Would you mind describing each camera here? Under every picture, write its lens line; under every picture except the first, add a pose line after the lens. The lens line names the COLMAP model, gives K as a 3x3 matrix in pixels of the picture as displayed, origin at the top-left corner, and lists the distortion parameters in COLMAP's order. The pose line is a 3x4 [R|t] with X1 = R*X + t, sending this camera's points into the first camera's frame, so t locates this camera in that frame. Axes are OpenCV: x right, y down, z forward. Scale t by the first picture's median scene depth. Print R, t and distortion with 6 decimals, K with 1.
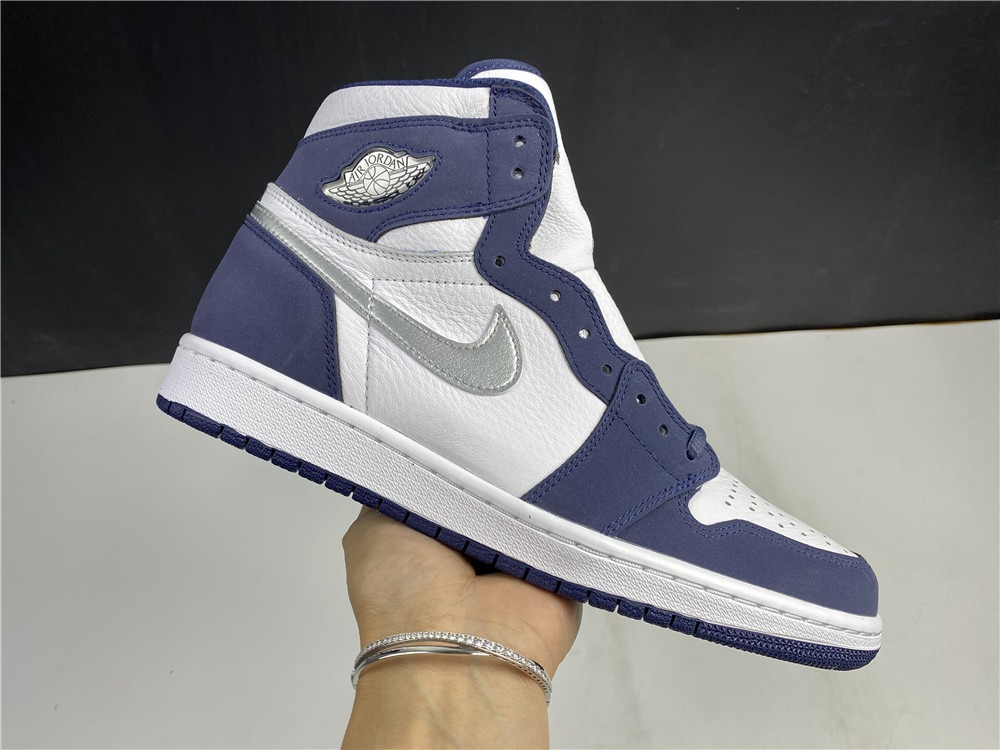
lens RADIAL K [[757.6, 0, 526.4], [0, 757.6, 409.2], [0, 0, 1]] dist [-0.023854, -0.006669]
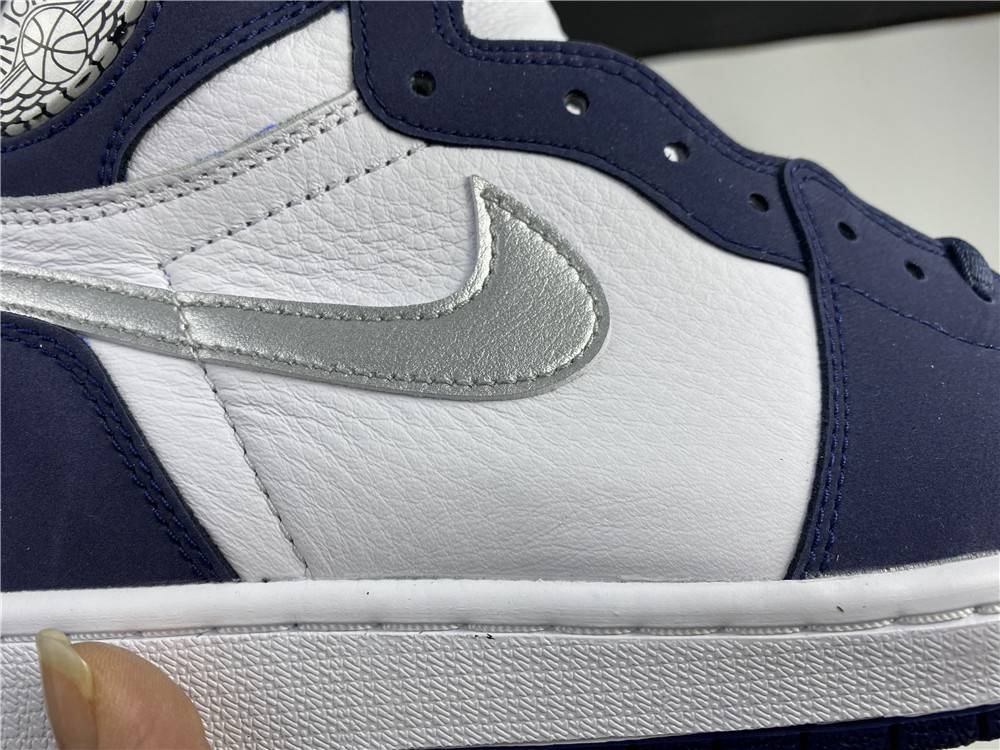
lens RADIAL K [[757.6, 0, 497.6], [0, 757.6, 386.0], [0, 0, 1]] dist [-0.023854, -0.006669]
pose [[0.875198, -0.471022, 0.110303, -0.121964], [0.470864, 0.881725, 0.029128, -0.043039], [-0.110977, 0.026445, 0.993471, 0.590383]]
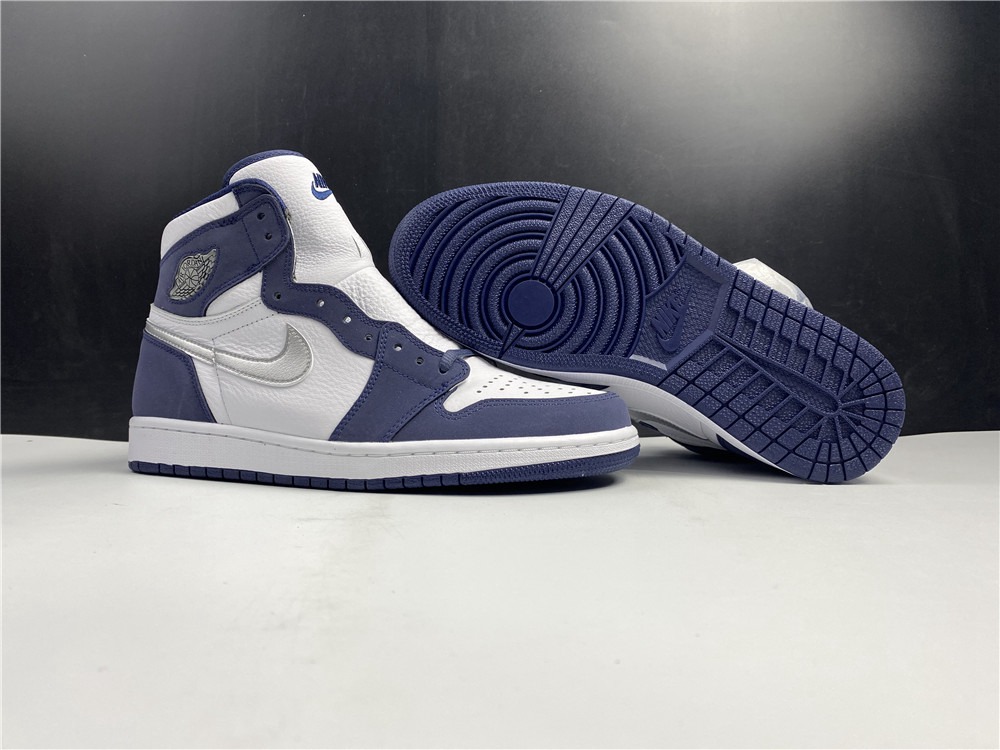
lens RADIAL K [[757.6, 0, 502.4], [0, 757.6, 370.9], [0, 0, 1]] dist [-0.023854, -0.006669]
pose [[0.914206, -0.370395, -0.164423, 0.553932], [0.369141, 0.928544, -0.039271, 0.160013], [0.167220, -0.024794, 0.985608, -0.389003]]
